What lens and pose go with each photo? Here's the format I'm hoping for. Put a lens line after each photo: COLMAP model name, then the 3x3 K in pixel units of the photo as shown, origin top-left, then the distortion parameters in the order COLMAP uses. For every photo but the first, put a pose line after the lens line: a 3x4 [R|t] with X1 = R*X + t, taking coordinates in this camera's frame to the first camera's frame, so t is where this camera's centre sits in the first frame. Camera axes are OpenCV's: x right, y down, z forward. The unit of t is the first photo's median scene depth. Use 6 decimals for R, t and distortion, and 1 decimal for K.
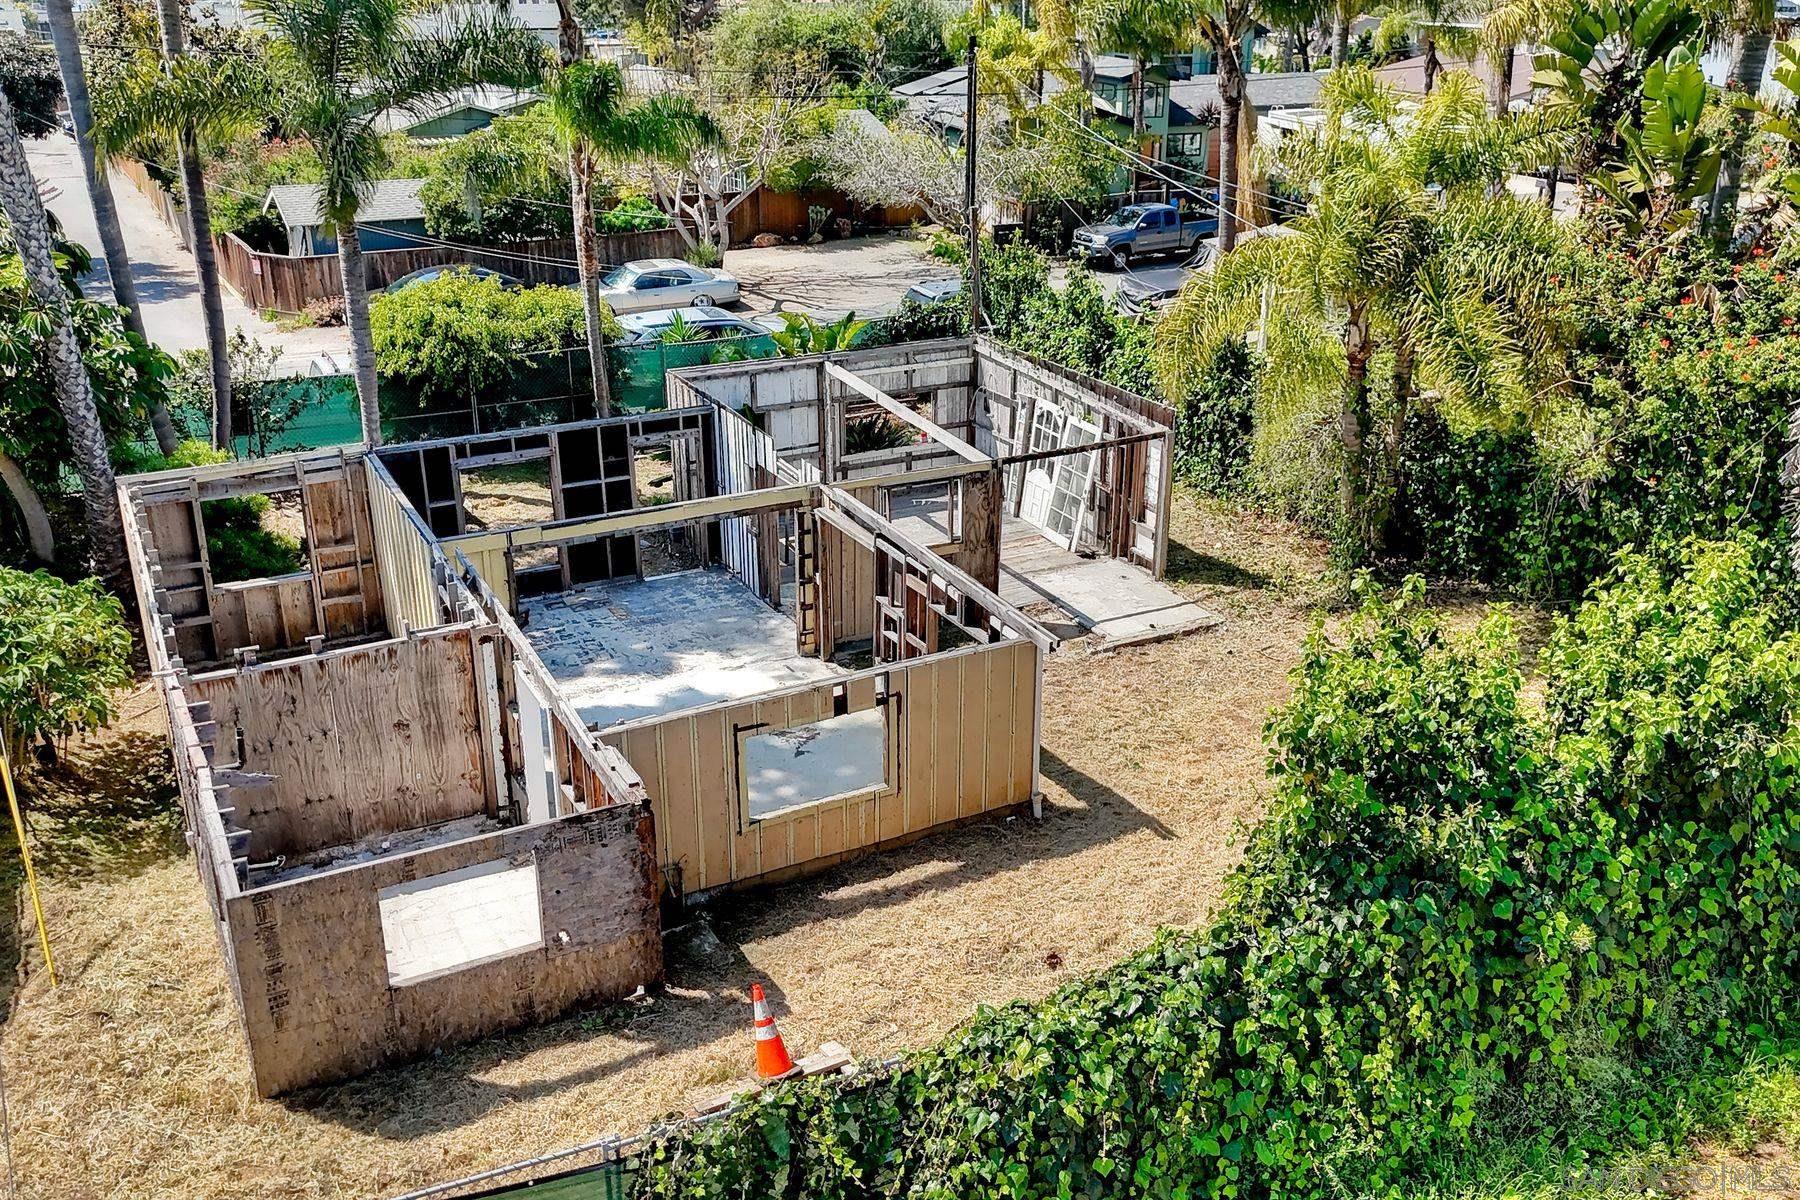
lens RADIAL K [[1582.0, 0, 904.2], [0, 1582.0, 599.1], [0, 0, 1]] dist [0.050275, -0.047749]
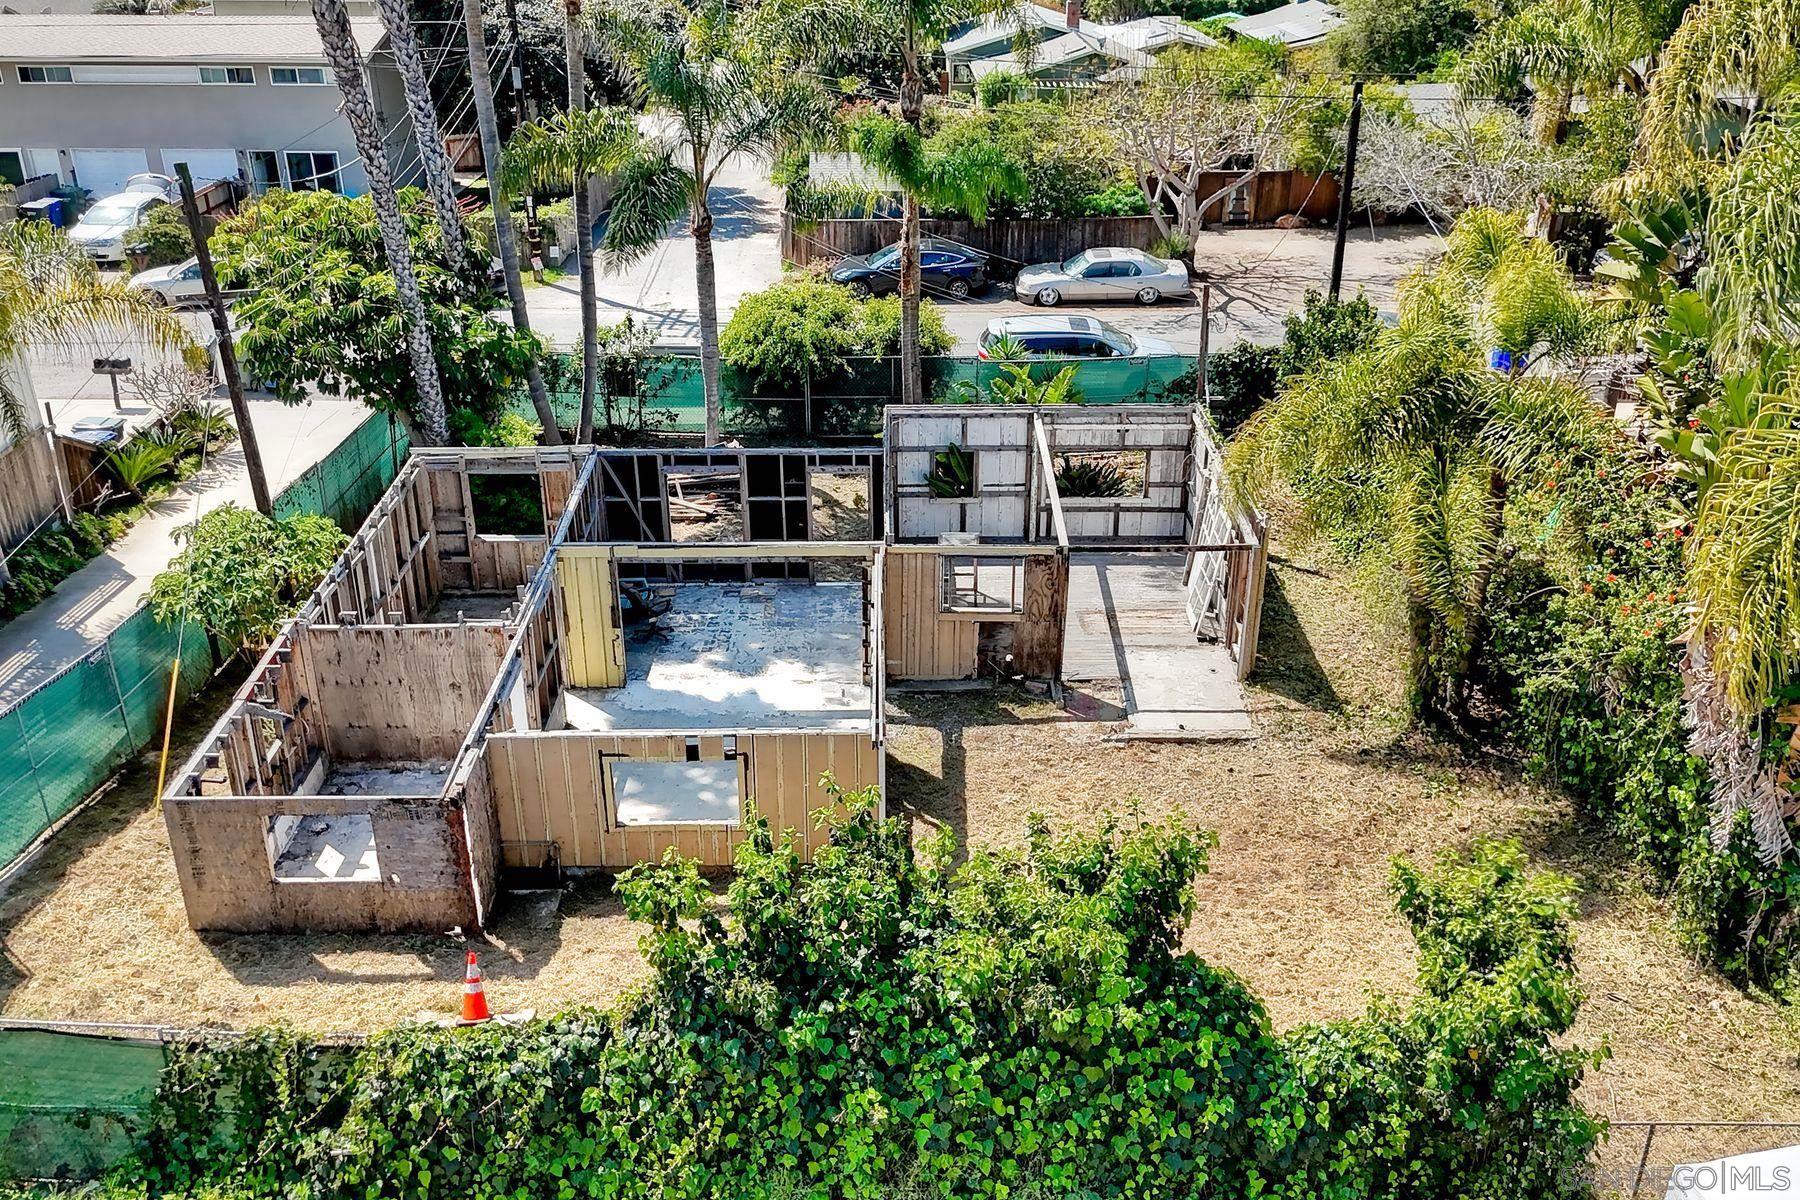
lens RADIAL K [[1582.0, 0, 898.8], [0, 1582.0, 604.4], [0, 0, 1]] dist [0.050275, -0.047749]
pose [[0.884119, 0.200101, -0.422247, 0.426617], [-0.169797, 0.979472, 0.108640, -0.148329], [0.435318, -0.024354, 0.899947, -0.034606]]
